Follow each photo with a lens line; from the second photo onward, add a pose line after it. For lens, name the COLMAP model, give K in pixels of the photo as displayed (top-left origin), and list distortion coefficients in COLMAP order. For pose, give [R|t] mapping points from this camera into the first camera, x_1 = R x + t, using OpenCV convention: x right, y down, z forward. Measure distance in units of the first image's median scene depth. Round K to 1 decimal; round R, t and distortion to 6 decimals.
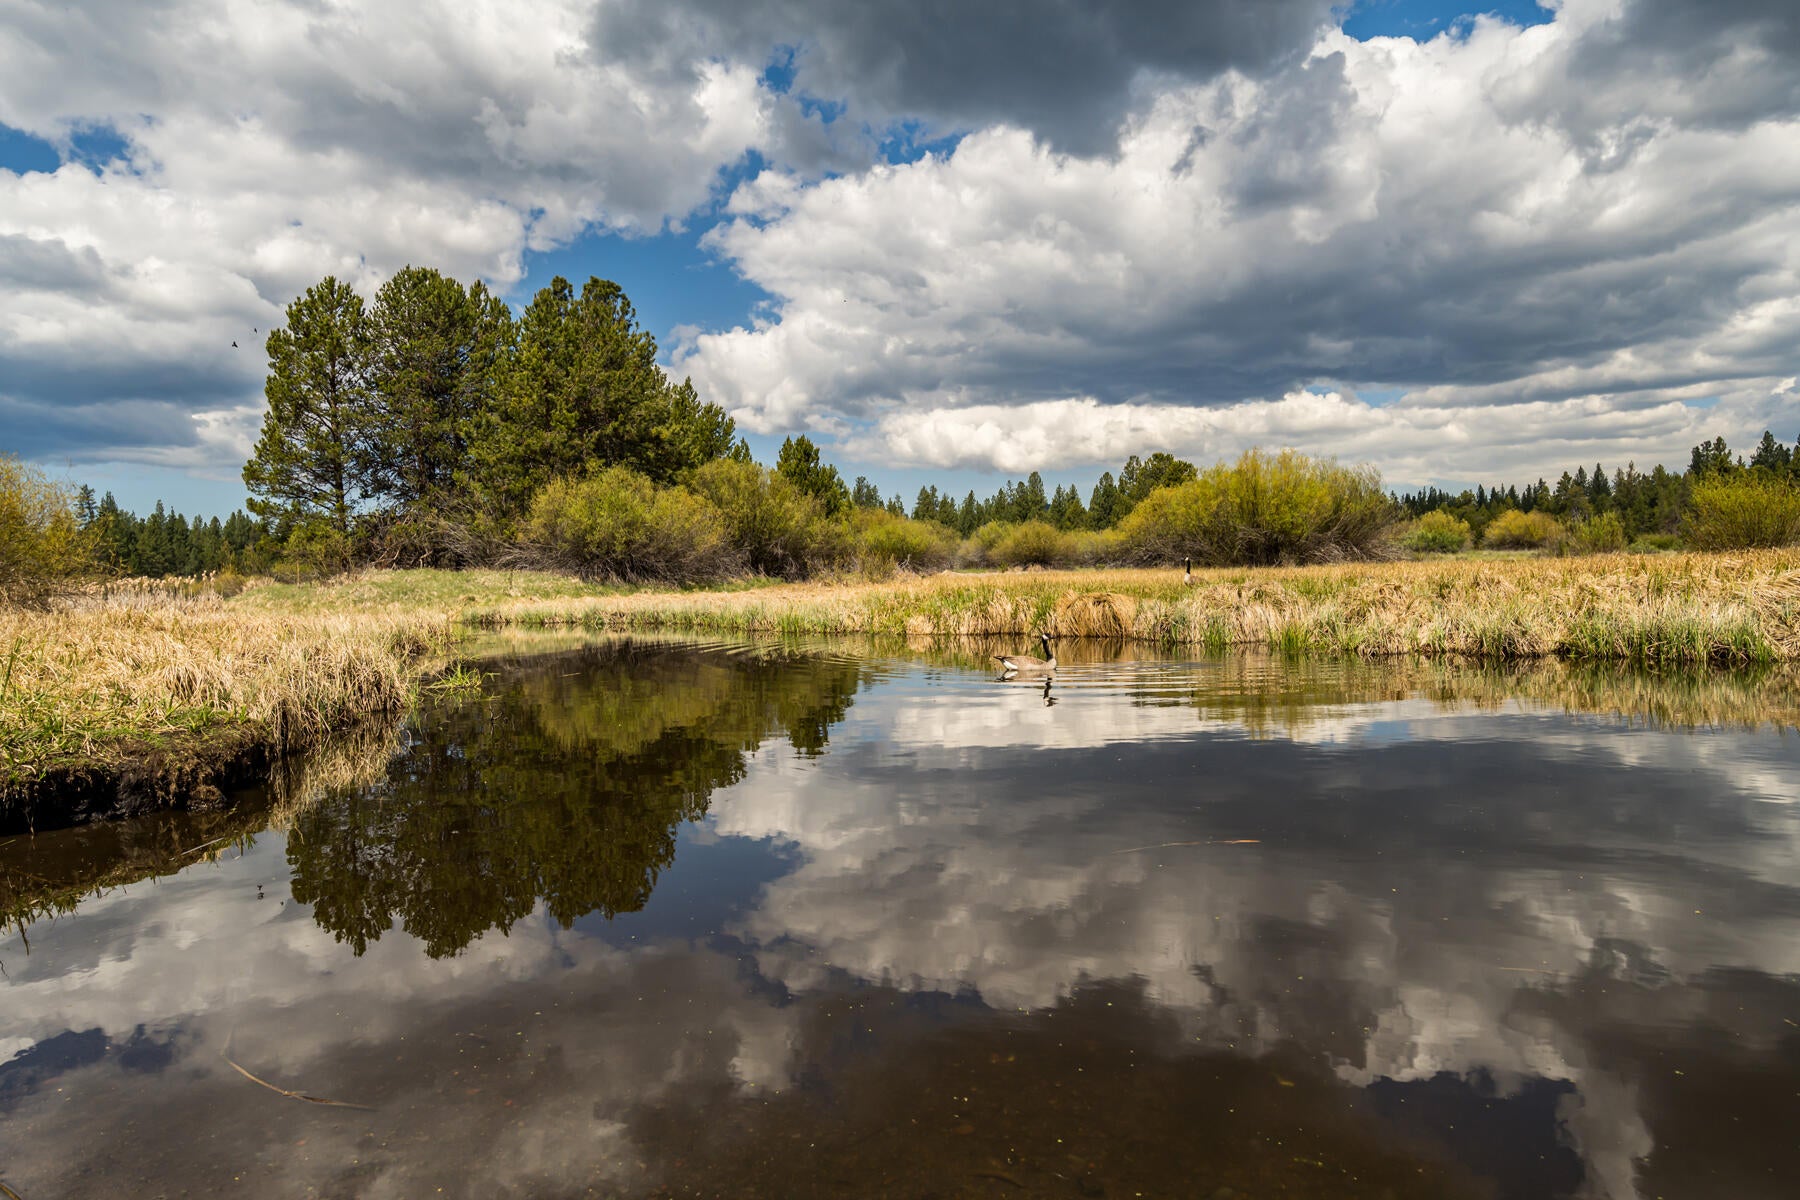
lens RADIAL K [[1177.0, 0, 900.0], [0, 1177.0, 600.0], [0, 0, 1]] dist [-0.002679, 0.023291]
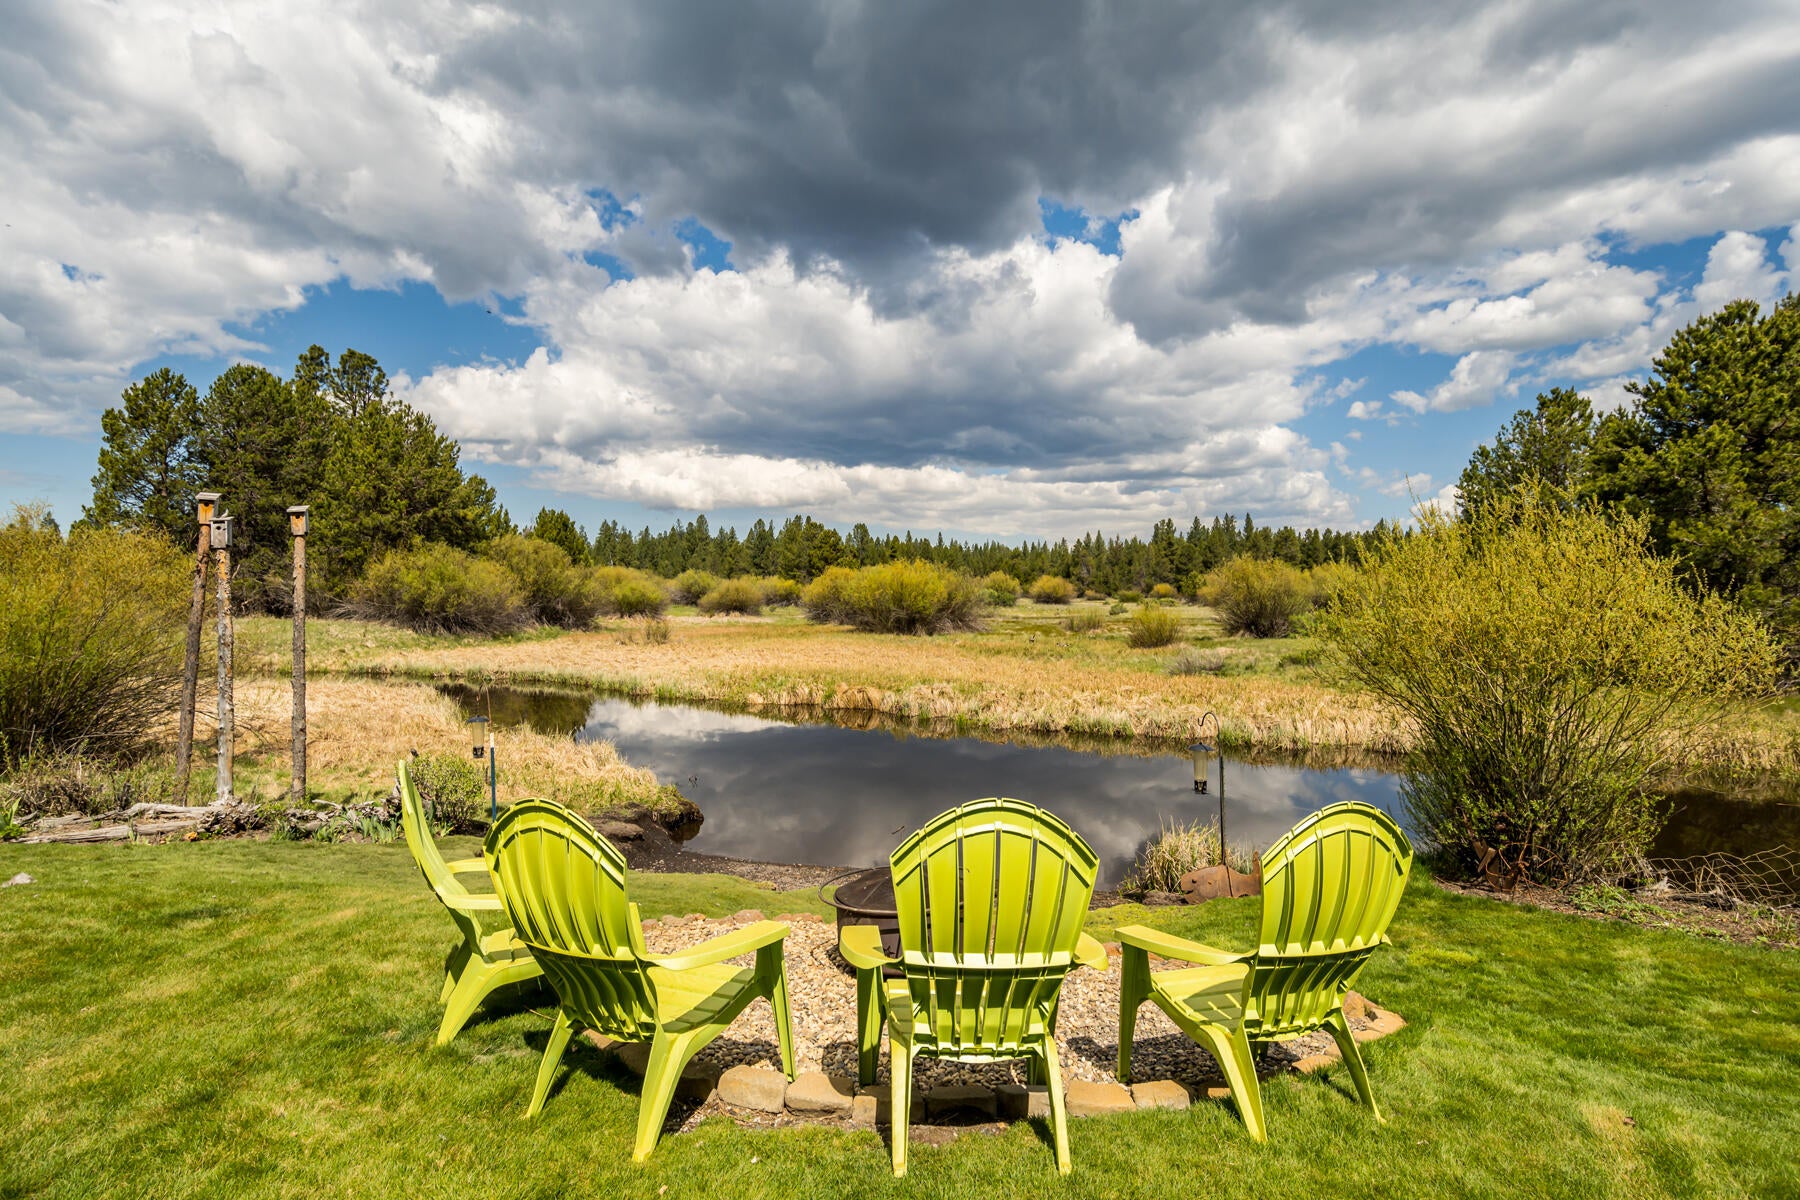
lens RADIAL K [[1177.0, 0, 900.0], [0, 1177.0, 600.0], [0, 0, 1]] dist [-0.002679, 0.023291]
pose [[0.935095, 0.016891, 0.353995, -0.218141], [-0.027126, 0.999345, 0.023970, -0.093426], [-0.353358, -0.032017, 0.934940, -0.399255]]
